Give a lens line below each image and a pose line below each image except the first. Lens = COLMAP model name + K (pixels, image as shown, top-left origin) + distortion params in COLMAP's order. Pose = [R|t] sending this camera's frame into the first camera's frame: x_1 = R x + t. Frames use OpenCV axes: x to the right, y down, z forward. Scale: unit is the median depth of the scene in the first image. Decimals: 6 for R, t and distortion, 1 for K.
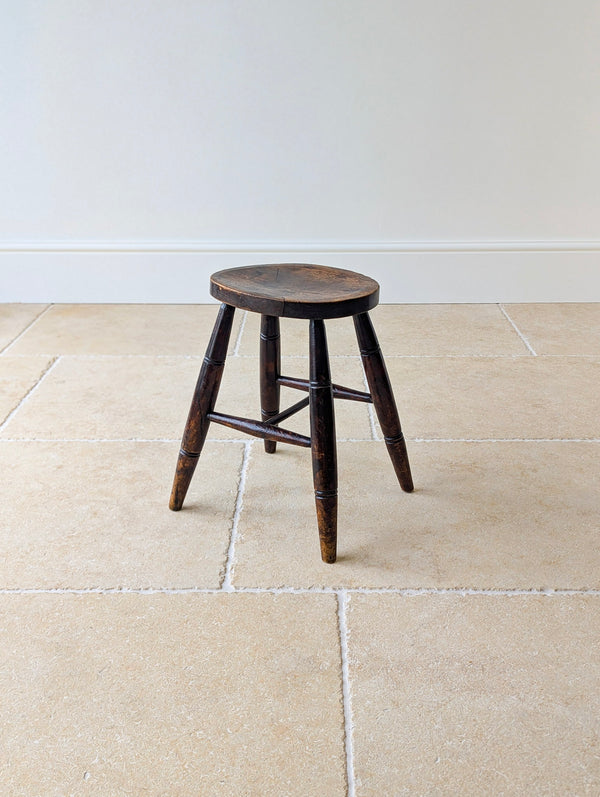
lens RADIAL K [[876.7, 0, 299.9], [0, 876.7, 412.9], [0, 0, 1]] dist [0.026299, 0.000000]
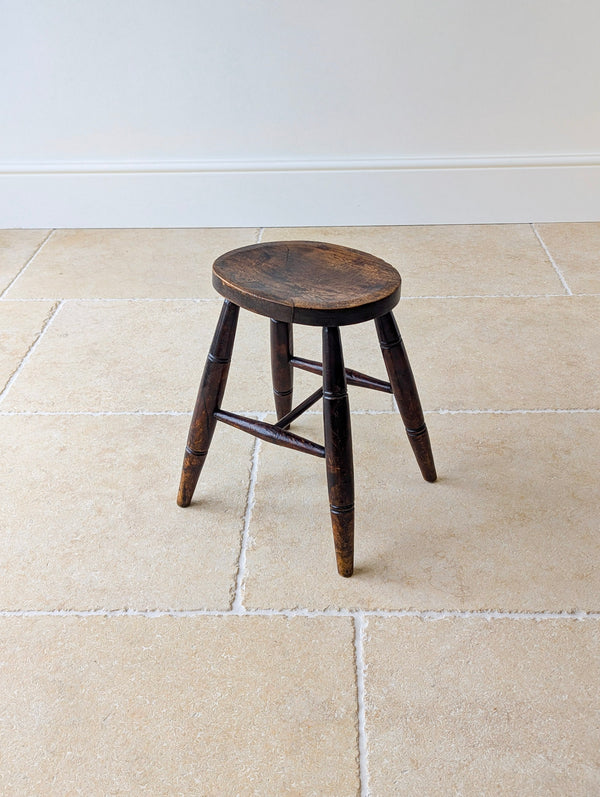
lens RADIAL K [[876.7, 0, 298.2], [0, 876.7, 405.3], [0, 0, 1]] dist [0.026299, 0.000000]
pose [[0.999544, -0.007086, -0.029348, 0.011119], [0.011457, 0.988385, 0.151540, -0.154181], [0.027934, -0.151807, 0.988015, 0.094224]]
